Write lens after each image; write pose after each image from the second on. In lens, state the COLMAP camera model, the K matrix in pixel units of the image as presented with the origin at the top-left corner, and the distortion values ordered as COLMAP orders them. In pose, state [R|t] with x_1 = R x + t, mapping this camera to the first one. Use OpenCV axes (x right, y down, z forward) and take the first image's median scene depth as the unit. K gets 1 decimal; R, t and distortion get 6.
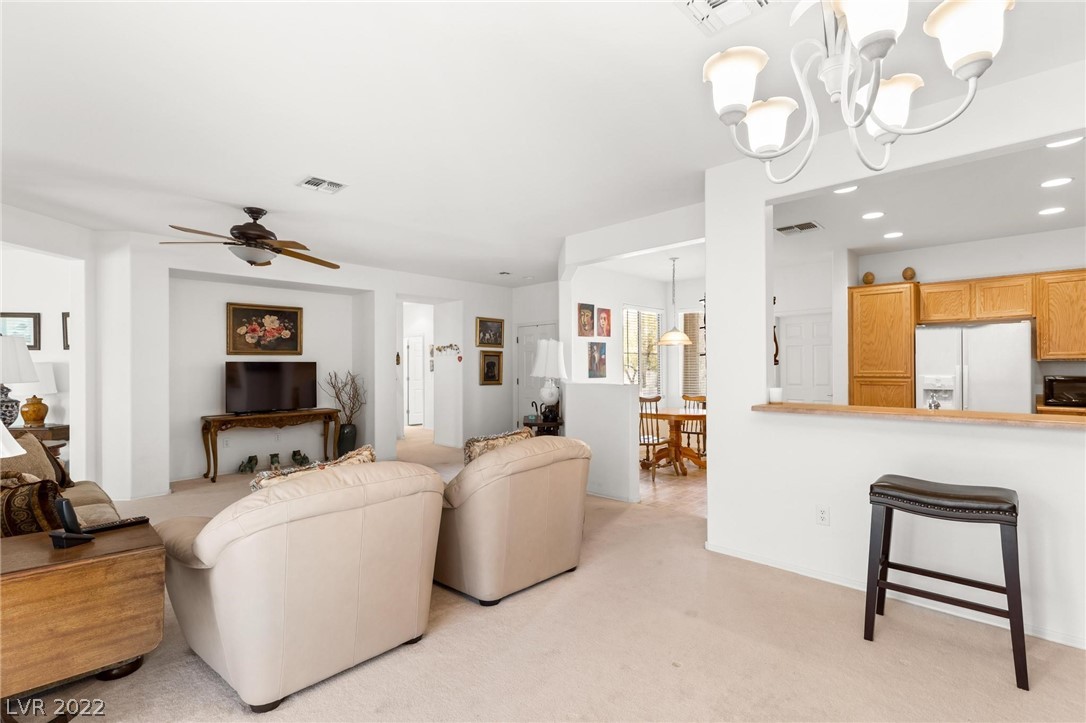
lens RADIAL K [[501.6, 0, 544.2], [0, 501.6, 366.2], [0, 0, 1]] dist [0.002287, 0.000095]
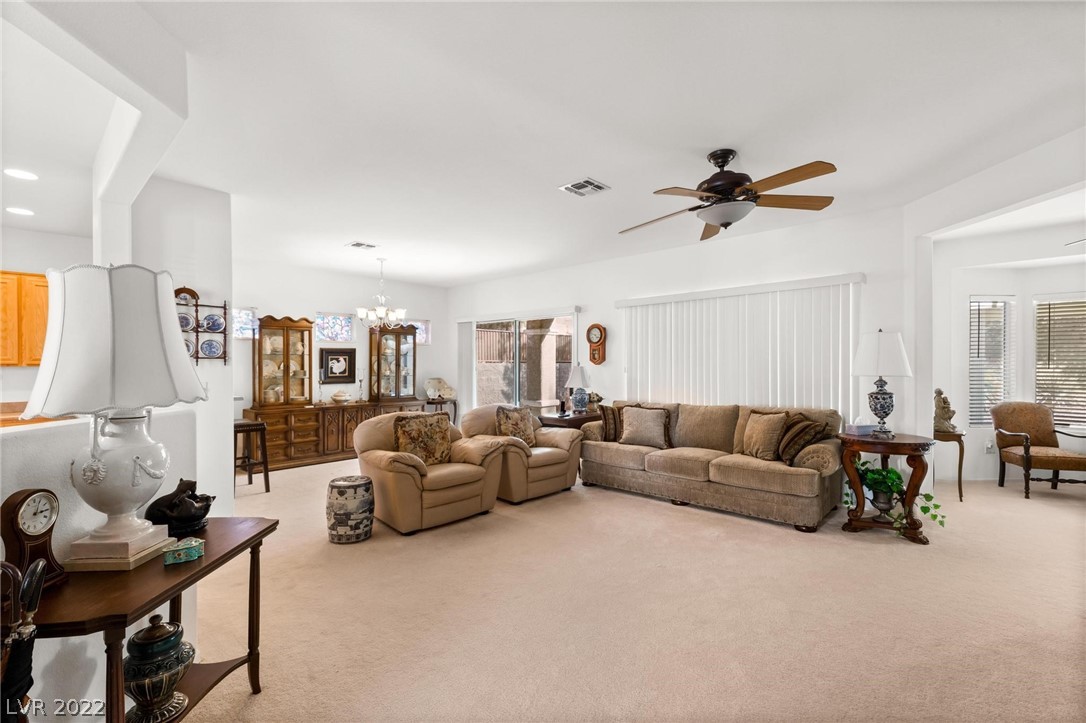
lens RADIAL K [[490.3, 0, 550.0], [0, 490.3, 365.2], [0, 0, 1]] dist [0.000765, 0.000215]
pose [[-0.999733, 0.012364, -0.019517, -0.197189], [0.012363, 0.999924, 0.000203, 0.001422], [0.019518, -0.000039, -0.999810, 1.138667]]
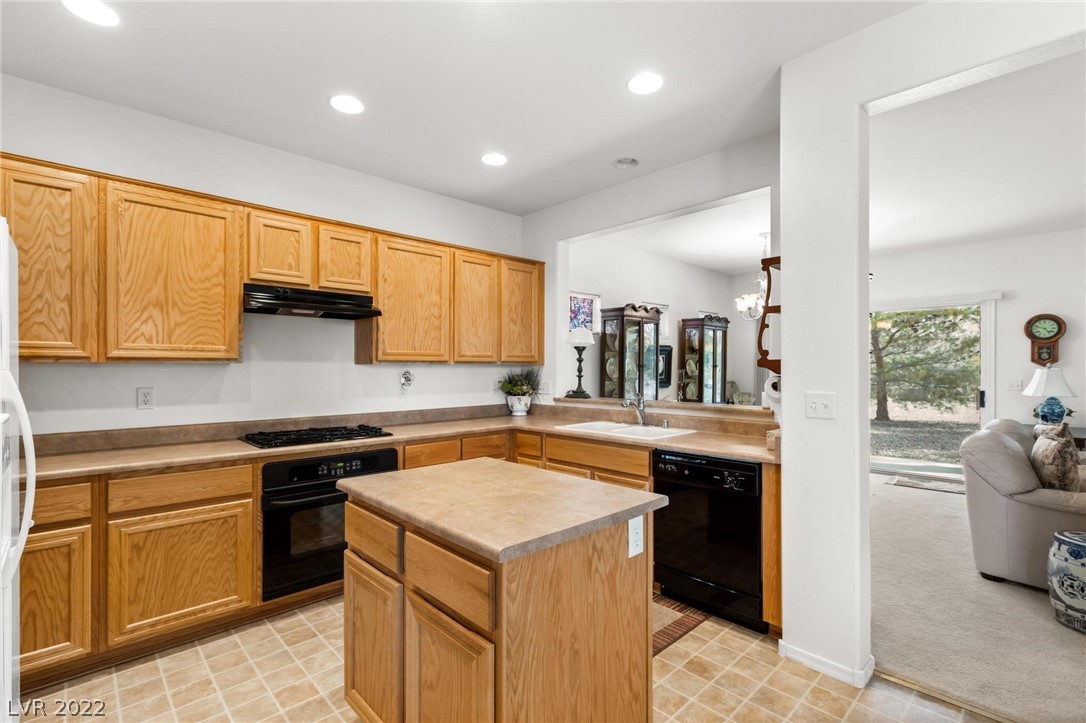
lens RADIAL K [[501.6, 0, 544.2], [0, 501.6, 366.2], [0, 0, 1]] dist [0.002287, 0.000095]
pose [[-0.998902, 0.006054, 0.046466, 0.417335], [0.005951, 0.999980, -0.002342, -0.001939], [-0.046480, -0.002063, -0.998917, 0.976681]]
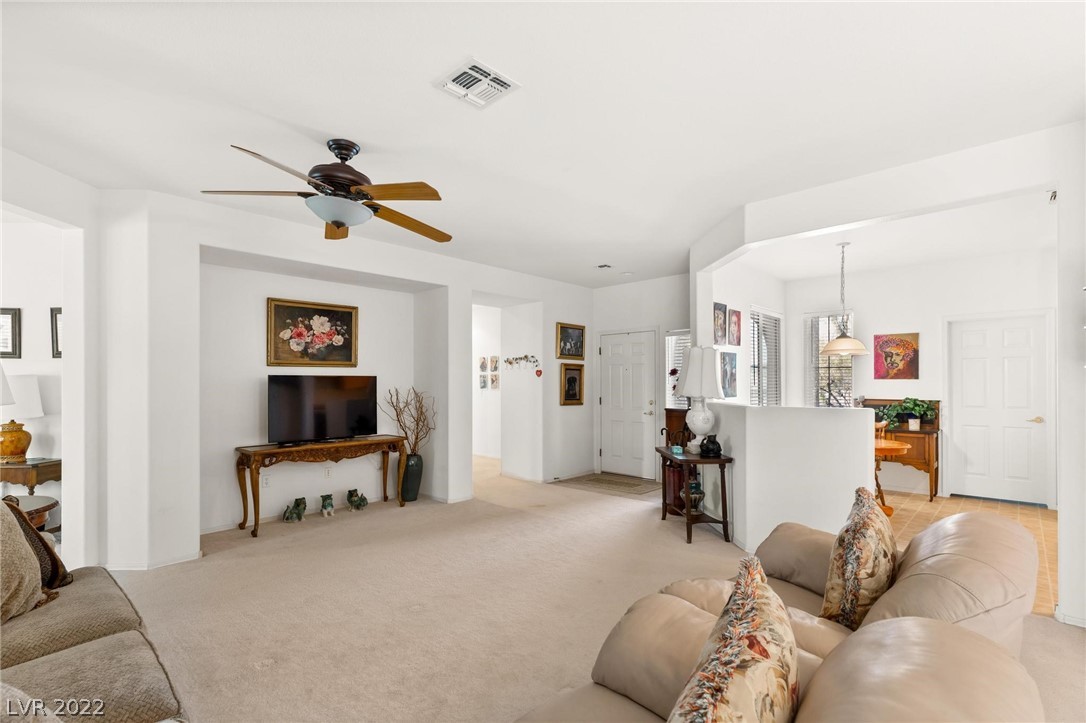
lens RADIAL K [[504.1, 0, 538.1], [0, 504.1, 383.8], [0, 0, 1]] dist [0.001843, 0.000729]
pose [[0.999985, 0.003078, 0.004459, -0.210836], [-0.003084, 0.999994, 0.001249, 0.001867], [-0.004455, -0.001262, 0.999989, 0.217890]]
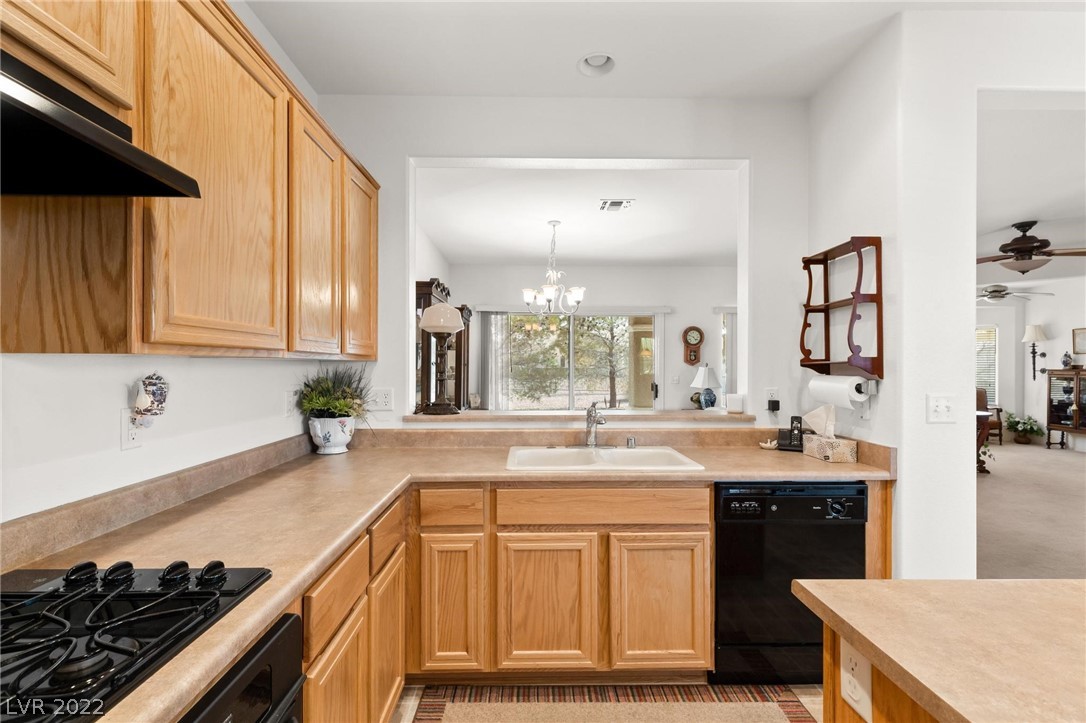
lens RADIAL K [[496.8, 0, 536.8], [0, 496.8, 368.4], [0, 0, 1]] dist [0.003676, 0.000949]
pose [[-0.711141, 0.008332, -0.703000, 0.631377], [0.002949, 0.999956, 0.008868, -0.002694], [0.703043, 0.004233, -0.711135, 0.675147]]
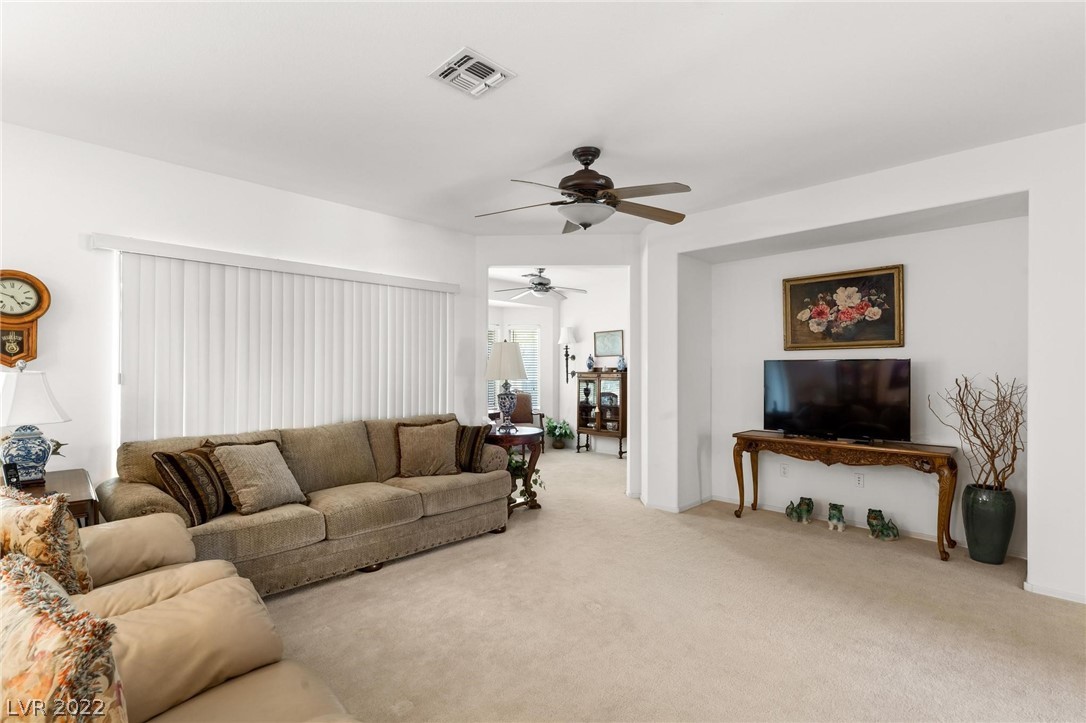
lens RADIAL K [[501.6, 0, 544.2], [0, 501.6, 366.2], [0, 0, 1]] dist [0.002287, 0.000095]
pose [[-0.016026, -0.000443, -0.999871, 0.101866], [-0.000938, 0.999999, -0.000428, 0.000488], [0.999871, 0.000931, -0.016026, 0.624998]]
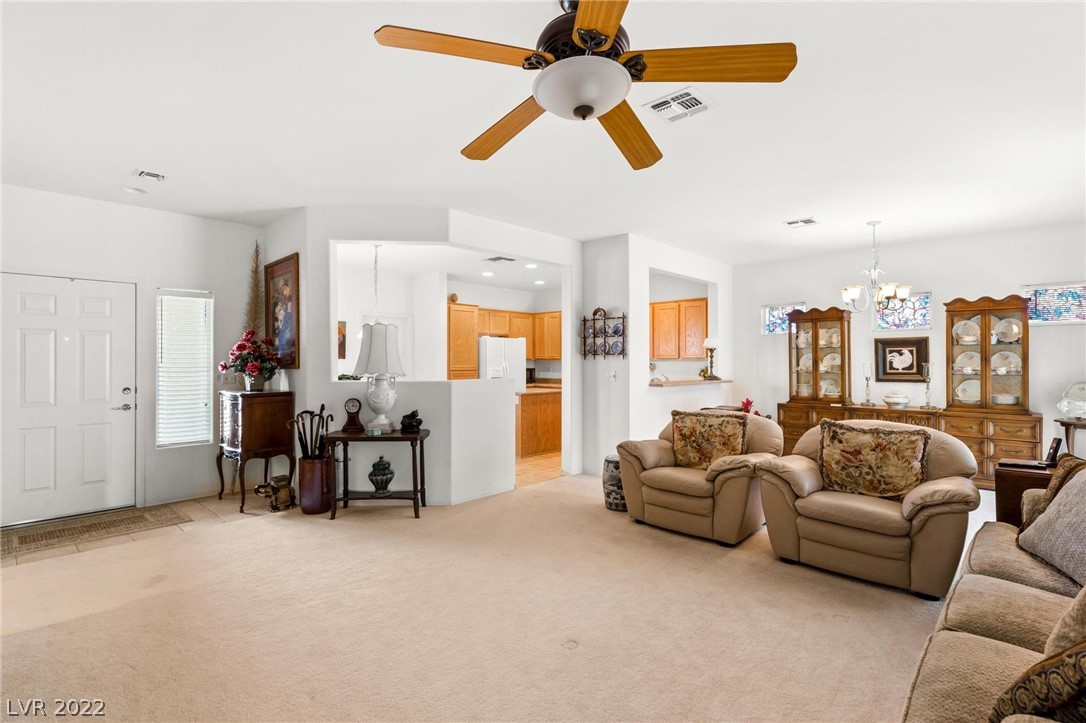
lens RADIAL K [[511.7, 0, 543.0], [0, 511.7, 361.5], [0, 0, 1]] dist [0.000932, -0.000030]
pose [[0.003492, 0.007299, 0.999967, -0.662797], [0.000940, 0.999973, -0.007302, 0.006529], [-0.999993, 0.000965, 0.003485, 0.677756]]
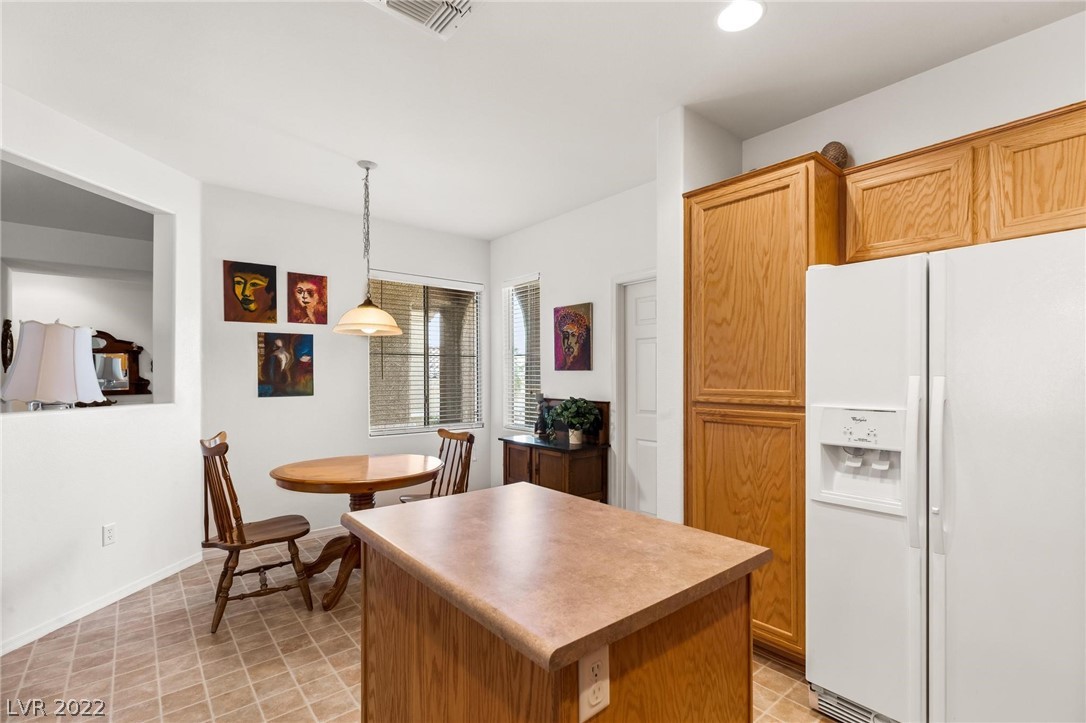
lens RADIAL K [[494.5, 0, 545.5], [0, 494.5, 376.0], [0, 0, 1]] dist [0.000061, -0.000098]
pose [[0.993734, 0.002721, -0.111741, 0.484236], [-0.002462, 0.999994, 0.002450, -0.001962], [0.111747, -0.002159, 0.993734, 0.511062]]
